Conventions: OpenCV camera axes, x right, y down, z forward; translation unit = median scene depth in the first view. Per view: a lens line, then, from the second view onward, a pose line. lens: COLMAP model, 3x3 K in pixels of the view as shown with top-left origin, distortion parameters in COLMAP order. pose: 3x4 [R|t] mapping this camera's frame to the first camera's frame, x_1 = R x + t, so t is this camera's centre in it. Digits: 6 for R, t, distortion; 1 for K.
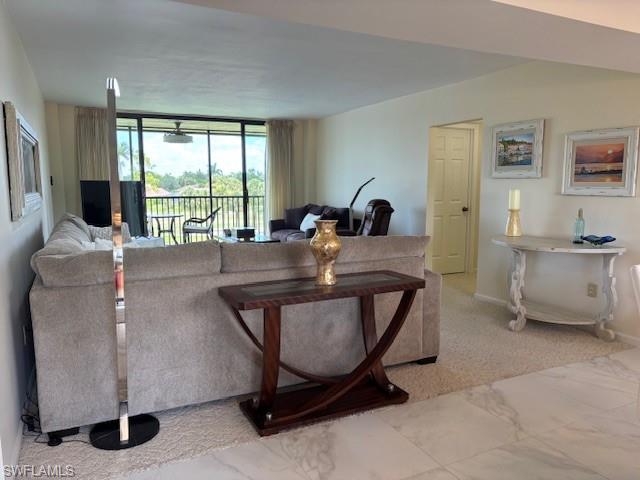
lens RADIAL K [[480.9, 0, 320.0], [0, 480.9, 240.0], [0, 0, 1]] dist [0.051794, -0.057401]
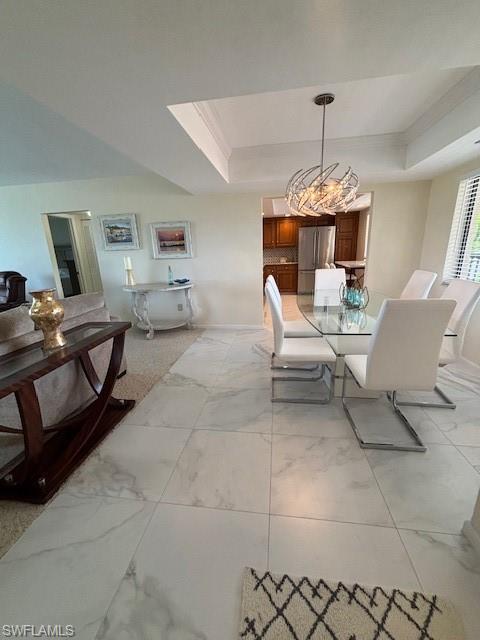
lens RADIAL K [[256.7, 0, 240.0], [0, 256.7, 320.0], [0, 0, 1]] dist [0.002166, 0.000077]
pose [[0.565903, -0.236268, 0.789893, -0.134613], [0.133410, 0.971675, 0.195062, -0.018174], [-0.813607, -0.005007, 0.581394, 0.199620]]
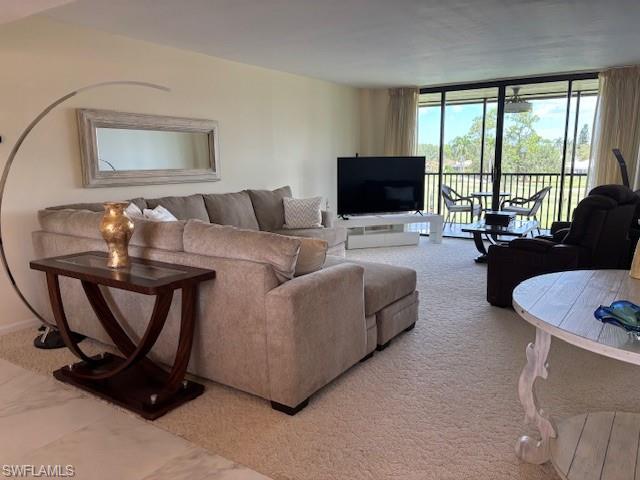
lens RADIAL K [[473.1, 0, 320.0], [0, 473.1, 240.0], [0, 0, 1]] dist [0.053363, 0.001253]
pose [[0.509051, 0.154626, -0.846734, 0.704011], [-0.099154, 0.987717, 0.120761, -0.087731], [0.855006, 0.022484, 0.518130, 0.550755]]
